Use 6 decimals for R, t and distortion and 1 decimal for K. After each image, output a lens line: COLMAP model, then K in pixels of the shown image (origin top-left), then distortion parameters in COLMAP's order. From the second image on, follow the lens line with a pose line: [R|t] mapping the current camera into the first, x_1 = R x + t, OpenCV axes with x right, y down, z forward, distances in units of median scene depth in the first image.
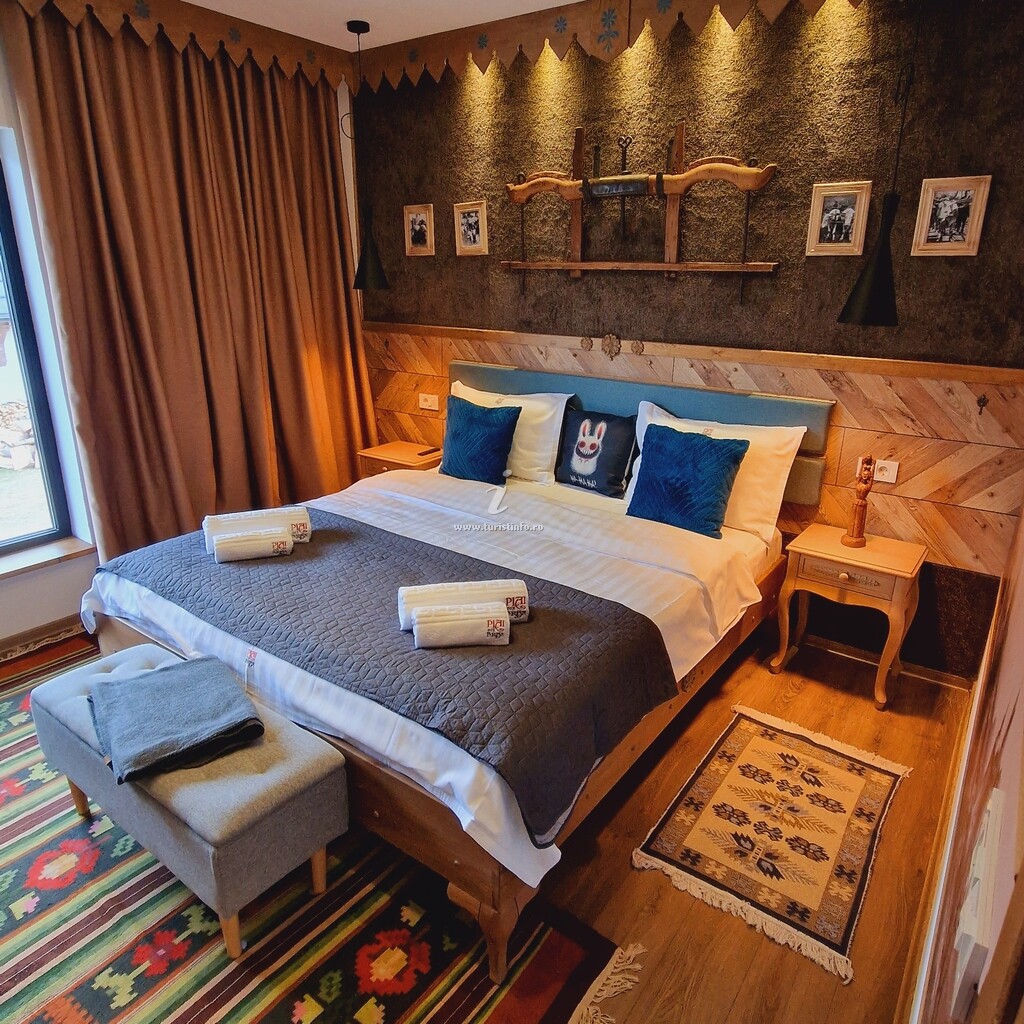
lens RADIAL K [[716.4, 0, 513.1], [0, 716.4, 511.0], [0, 0, 1]] dist [-0.000881, 0.003487]
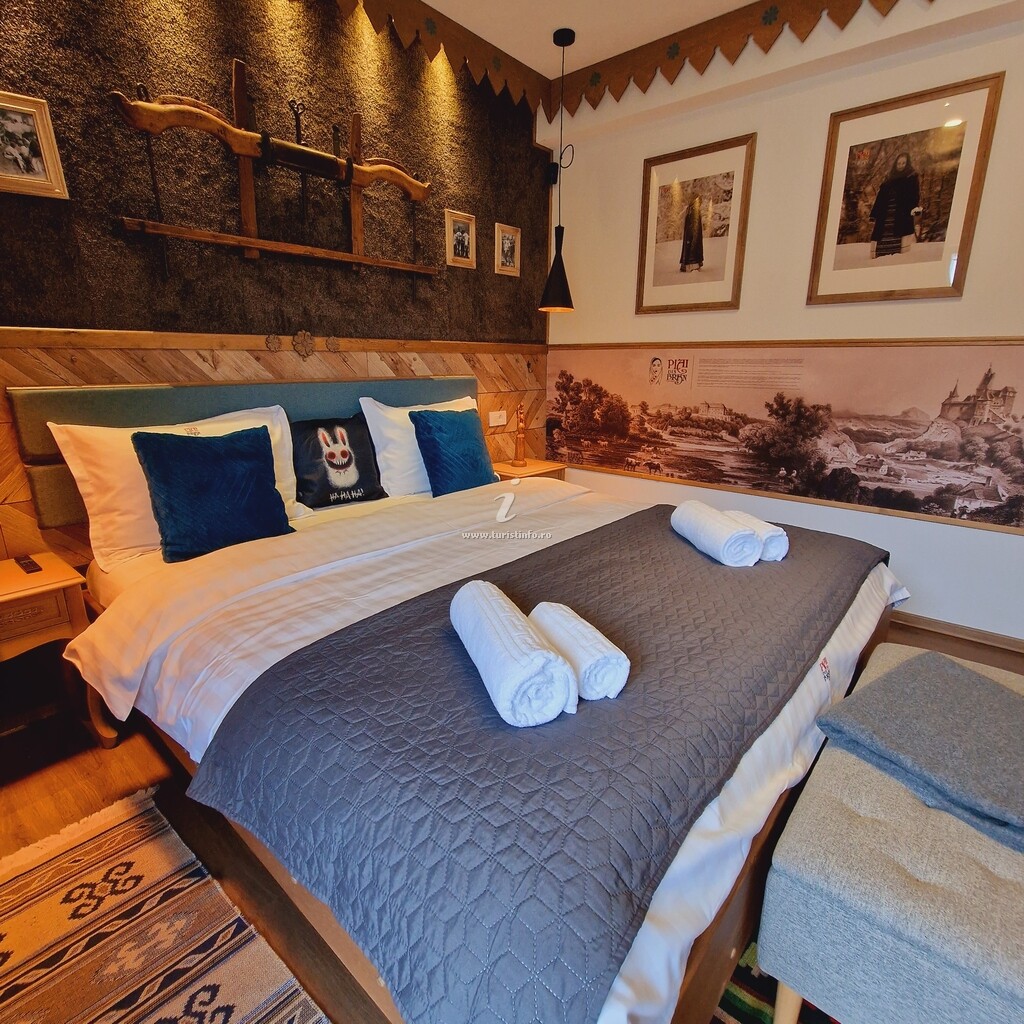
lens RADIAL K [[567.5, 0, 512.3], [0, 567.5, 513.6], [0, 0, 1]] dist [-0.003135, 0.001416]
pose [[0.080932, -0.275476, 0.957895, -0.610378], [0.316386, 0.918445, 0.237400, -0.131688], [-0.945172, 0.283851, 0.161489, 0.752214]]
